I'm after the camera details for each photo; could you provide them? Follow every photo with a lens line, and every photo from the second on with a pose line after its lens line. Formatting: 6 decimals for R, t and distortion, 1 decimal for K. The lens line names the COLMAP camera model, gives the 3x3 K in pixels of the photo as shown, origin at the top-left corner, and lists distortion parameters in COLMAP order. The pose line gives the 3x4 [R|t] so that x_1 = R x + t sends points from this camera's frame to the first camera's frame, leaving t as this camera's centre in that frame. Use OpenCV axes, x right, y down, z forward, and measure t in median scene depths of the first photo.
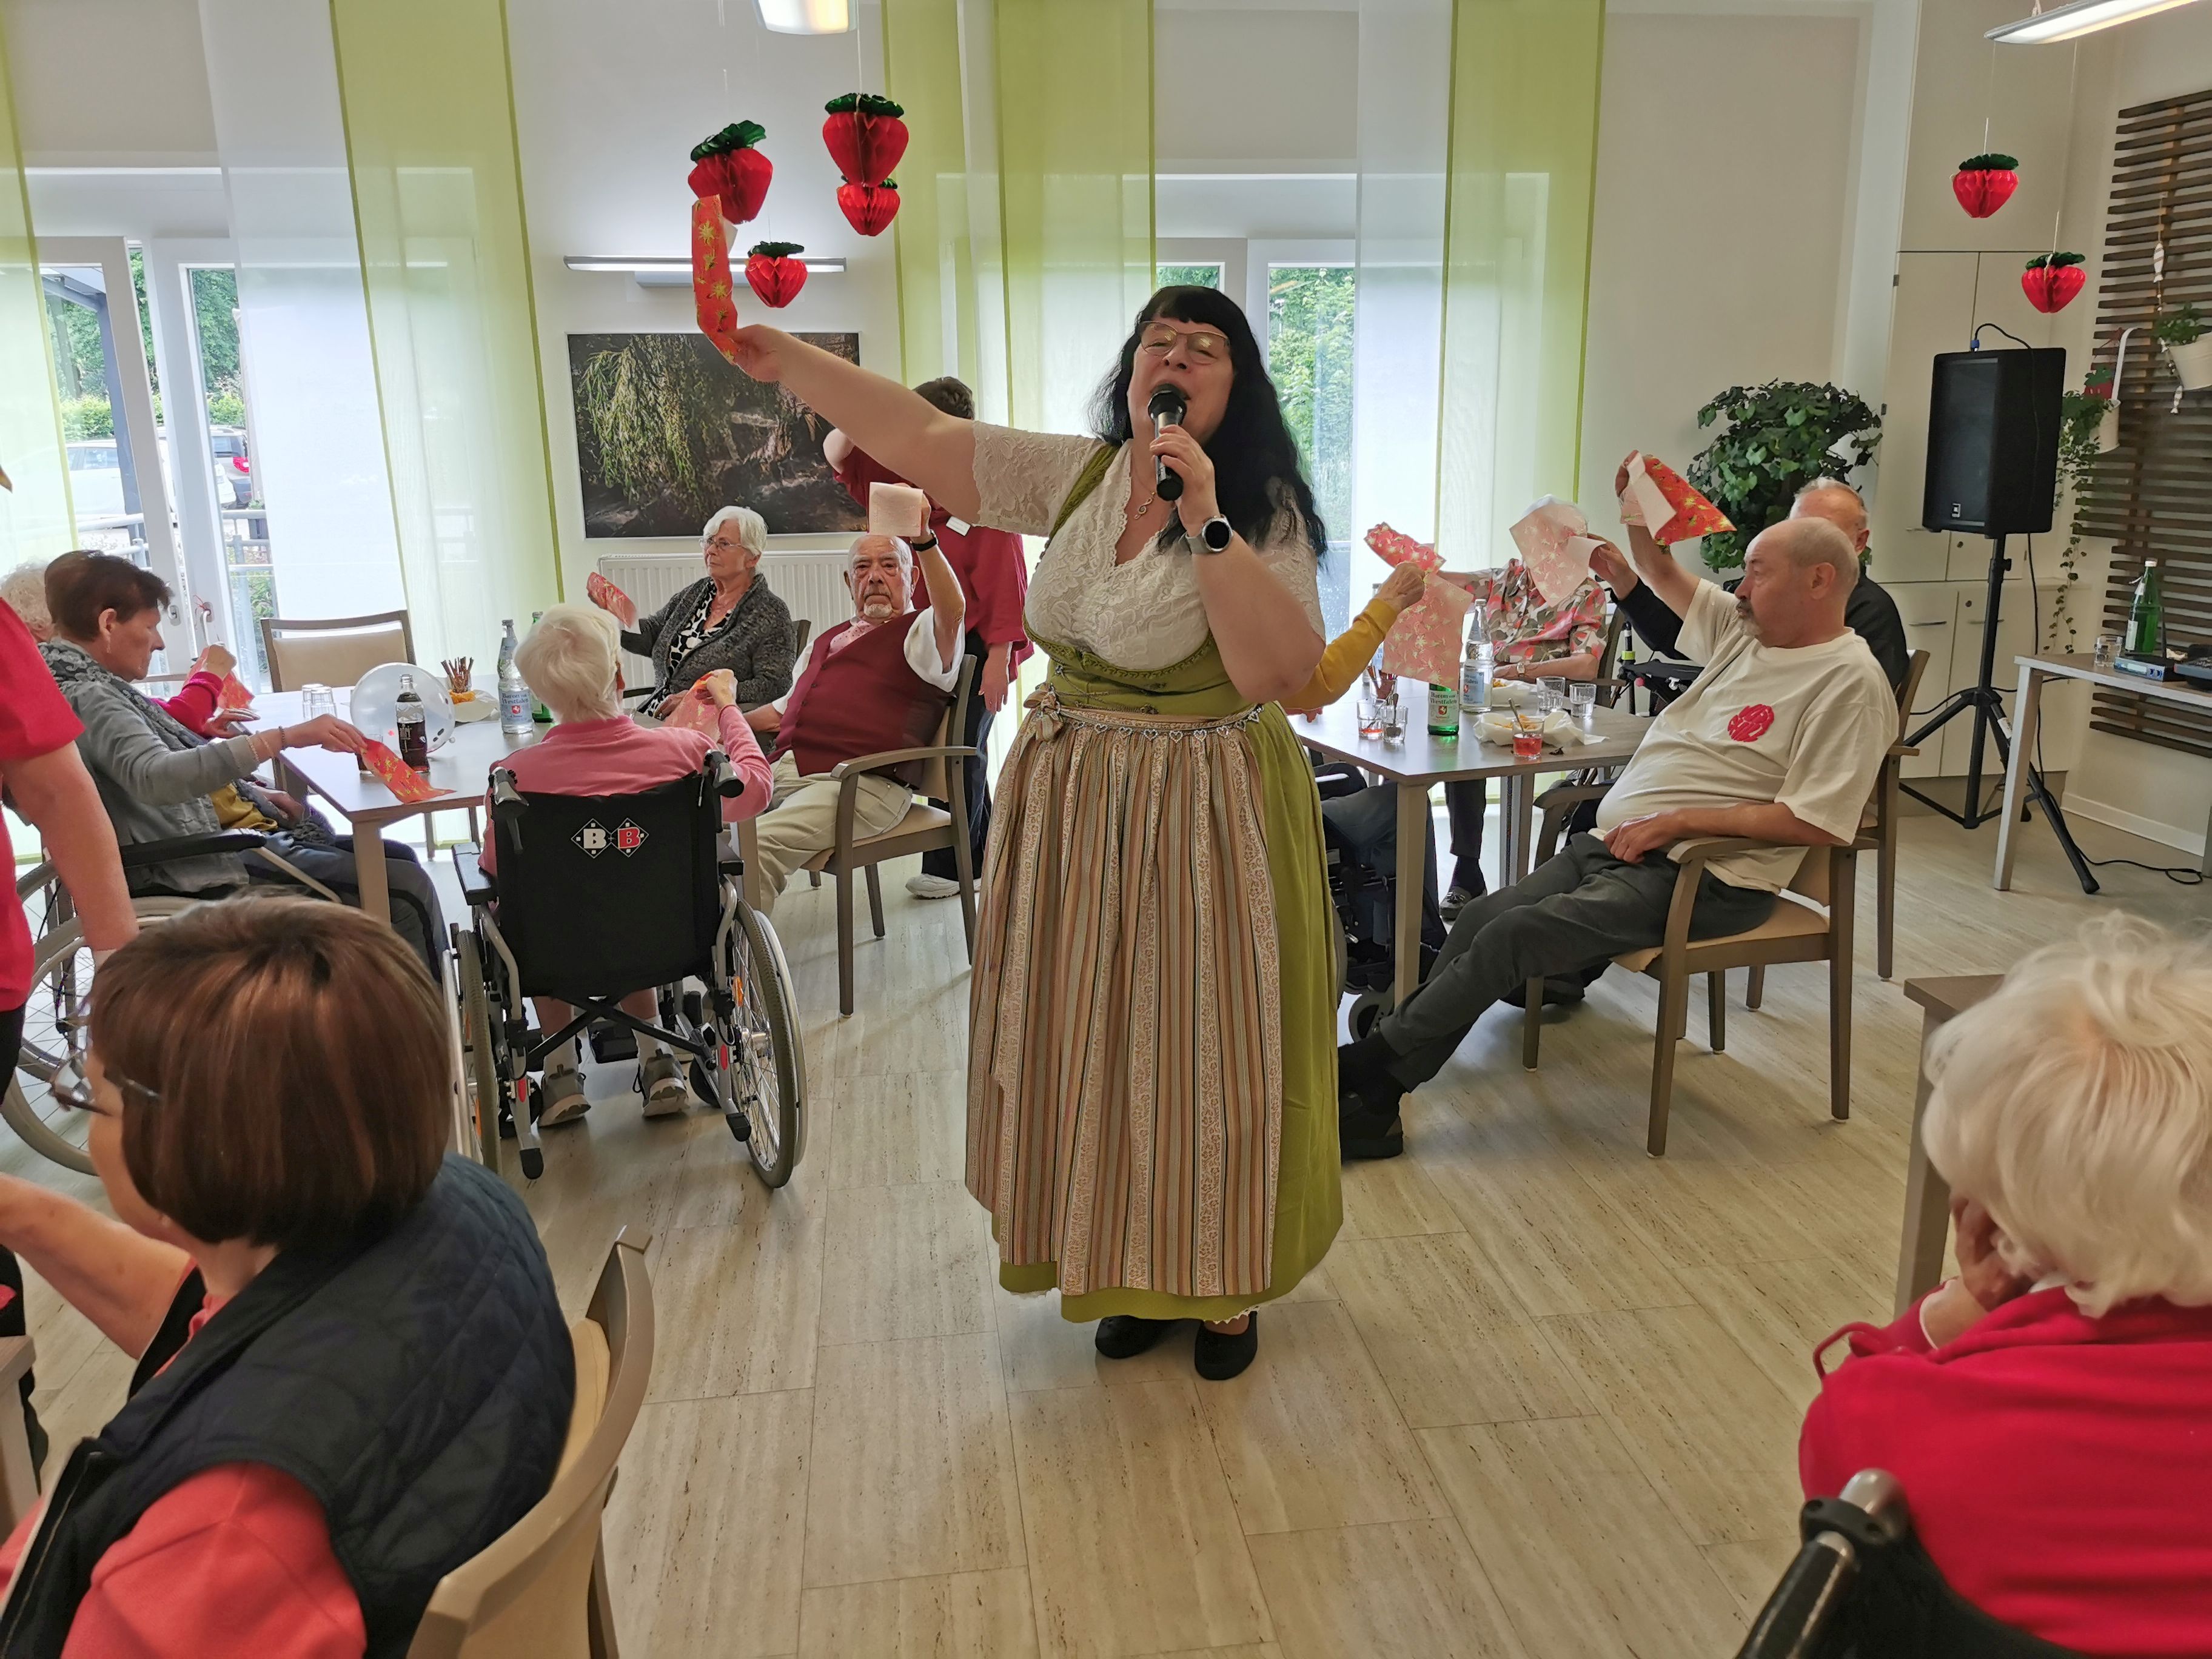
lens RADIAL K [[1716.0, 0, 1105.7], [0, 1716.0, 819.7], [0, 0, 1]] dist [0.075407, -0.092741]
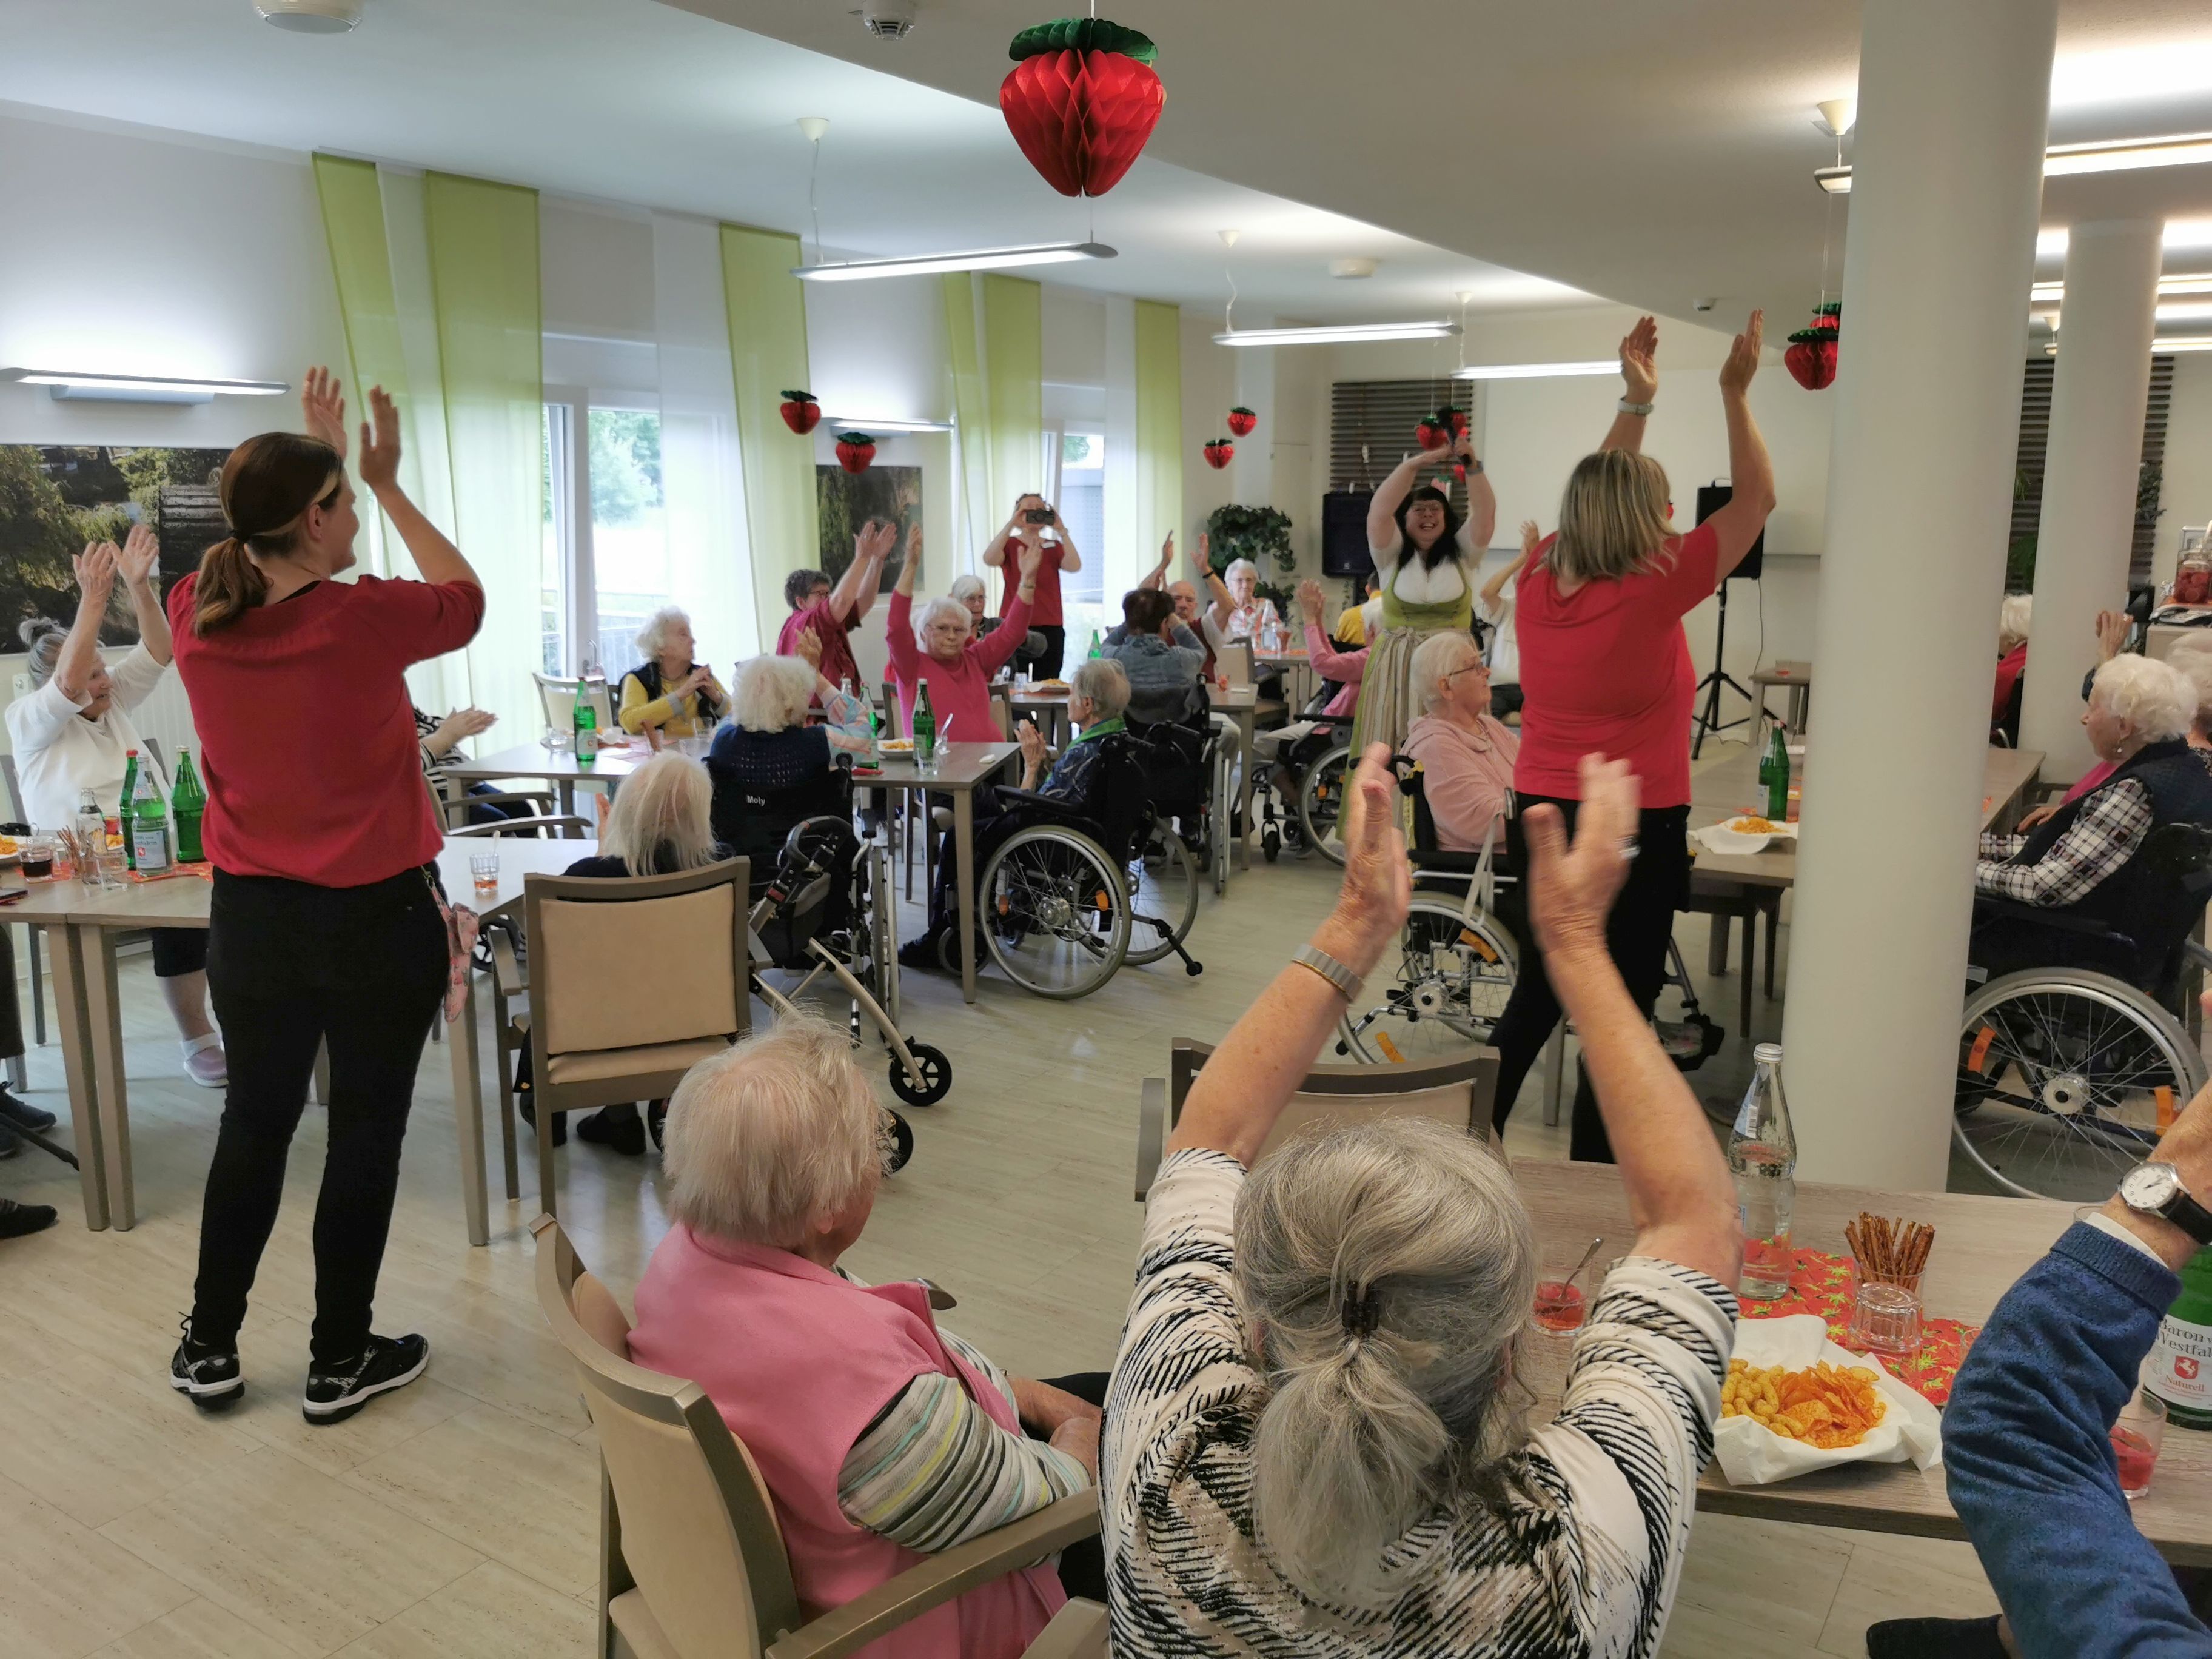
lens RADIAL K [[1716.0, 0, 1144.0], [0, 1716.0, 814.9], [0, 0, 1]] dist [0.075407, -0.092741]
pose [[0.632788, -0.127417, 0.763770, -1.376535], [0.169957, 0.985170, 0.023542, 0.037408], [-0.755443, 0.114911, 0.645059, -0.164872]]
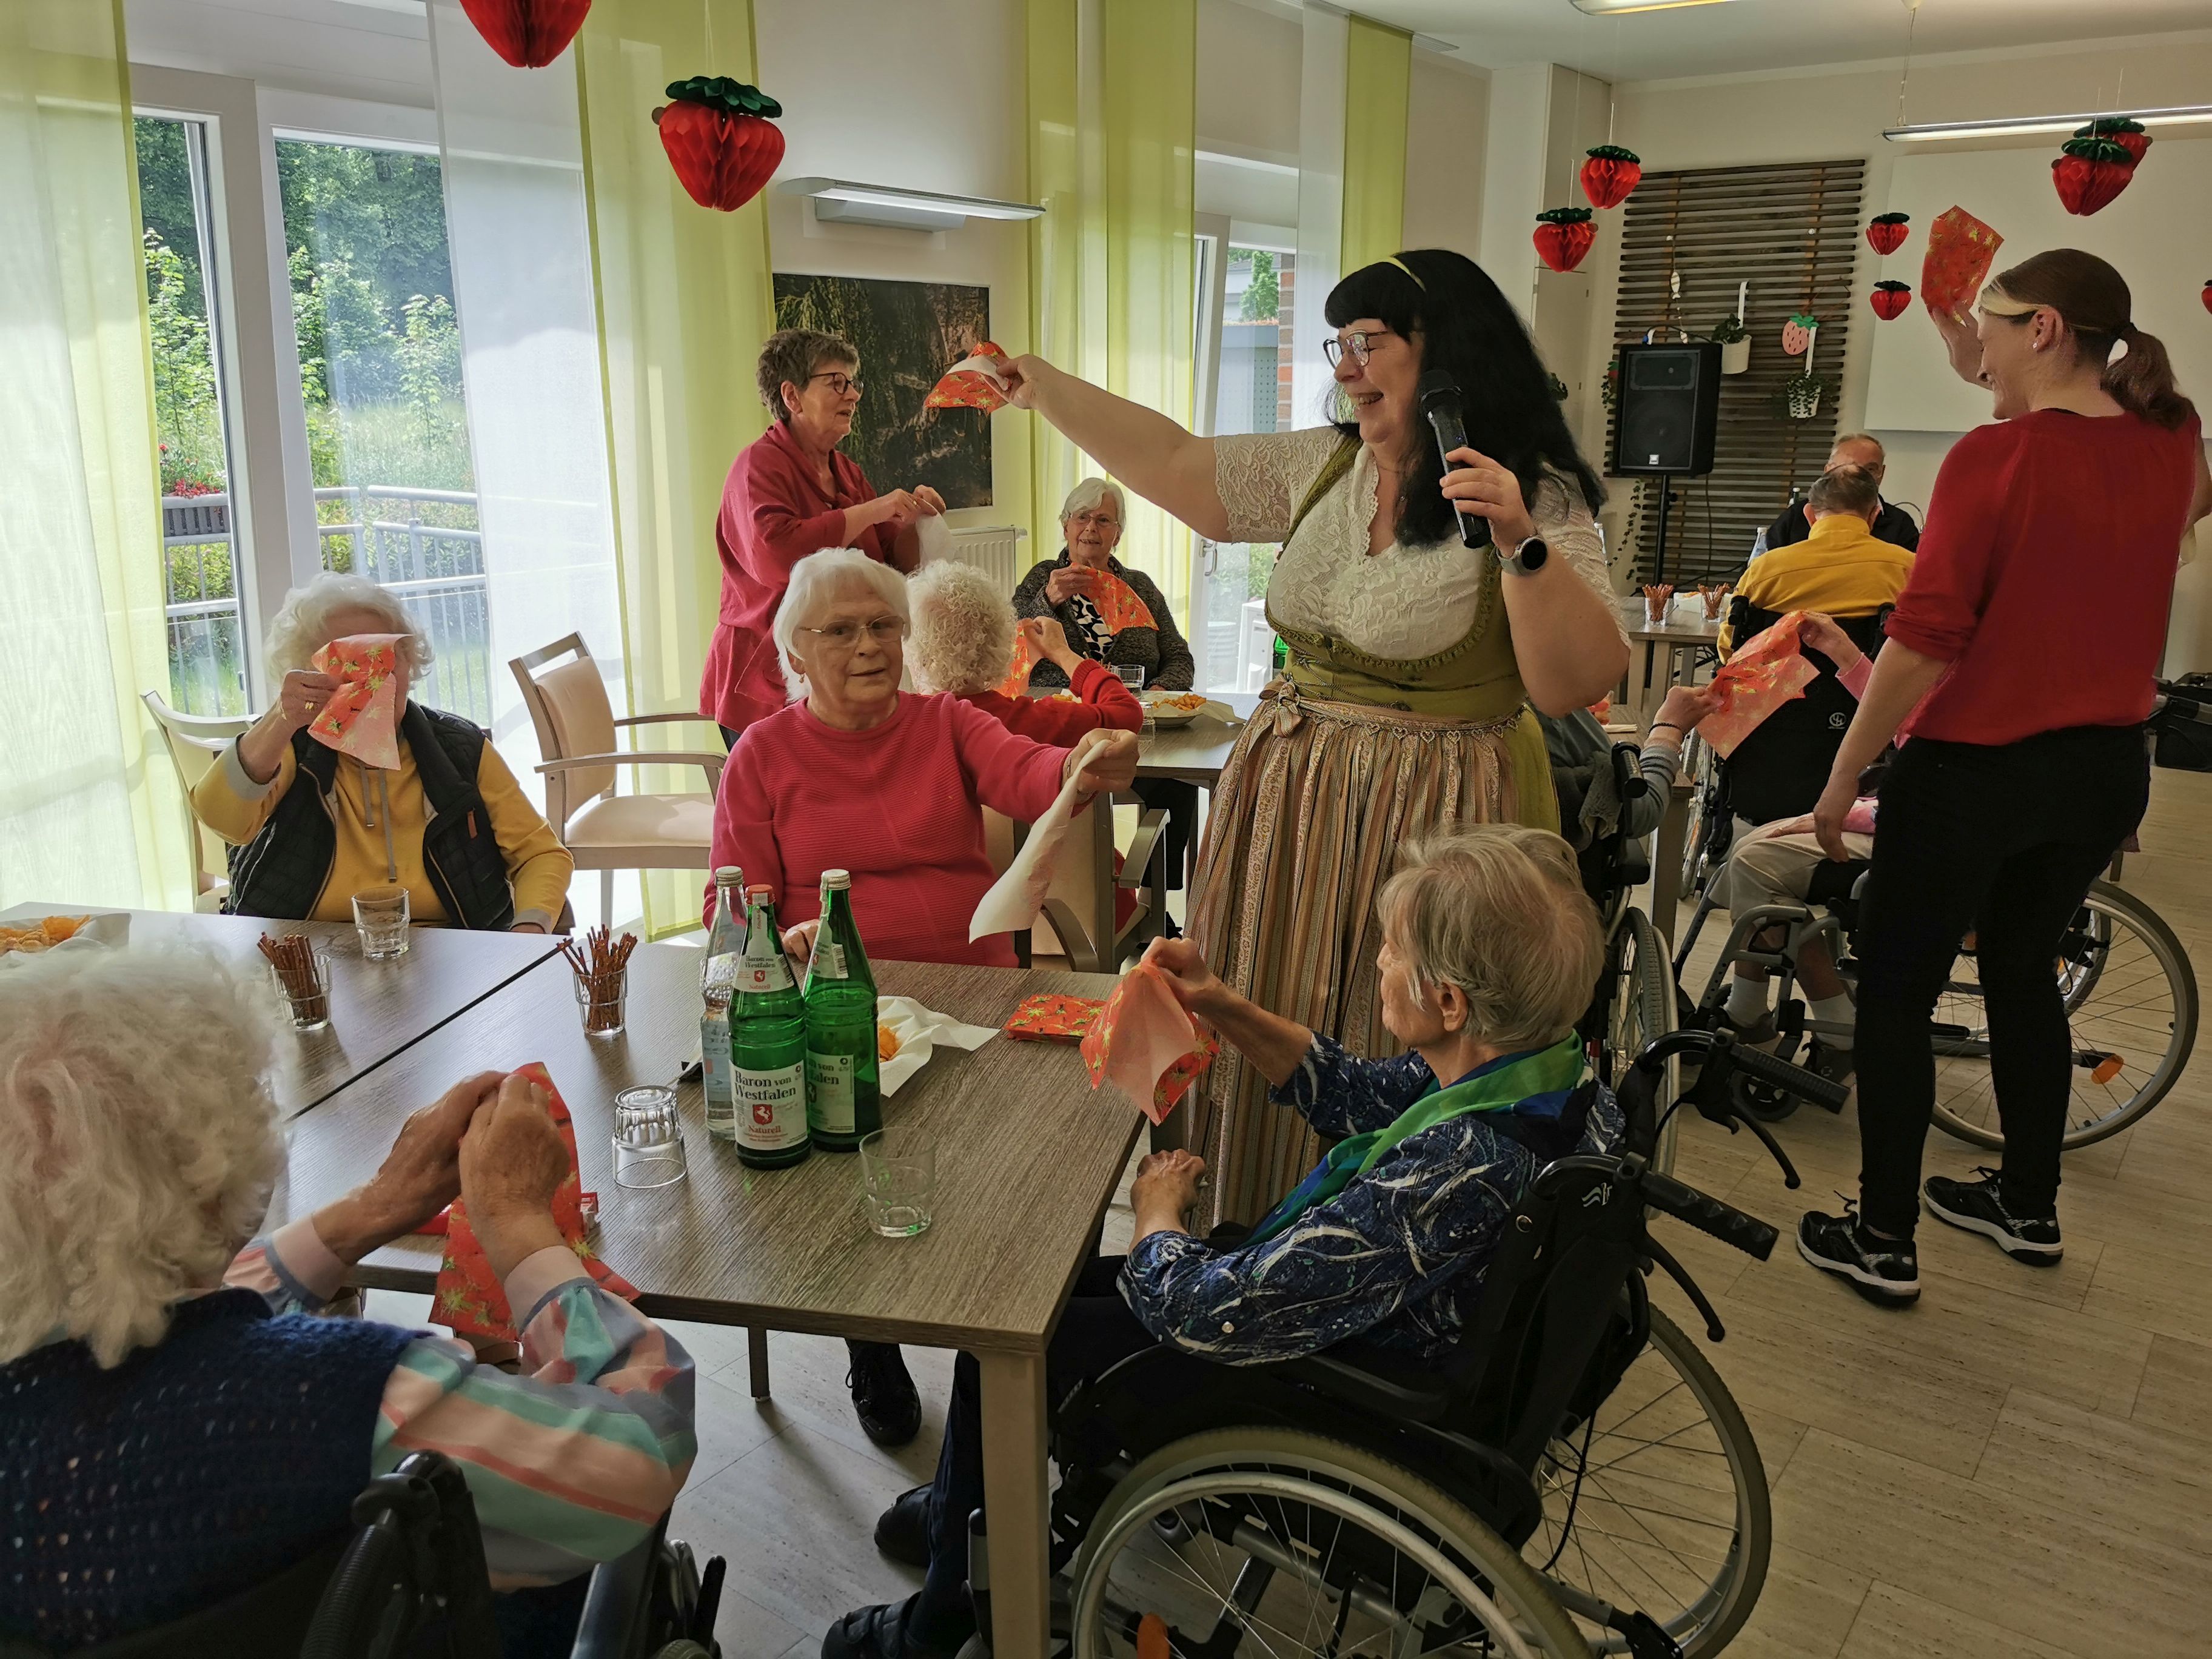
lens RADIAL K [[1716.0, 0, 1099.8], [0, 1716.0, 807.2], [0, 0, 1]] dist [0.075407, -0.092741]
pose [[0.705108, -0.156233, 0.691674, -0.840185], [0.157195, 0.985596, 0.062375, -0.061853], [-0.691456, 0.064746, 0.719511, 0.340485]]
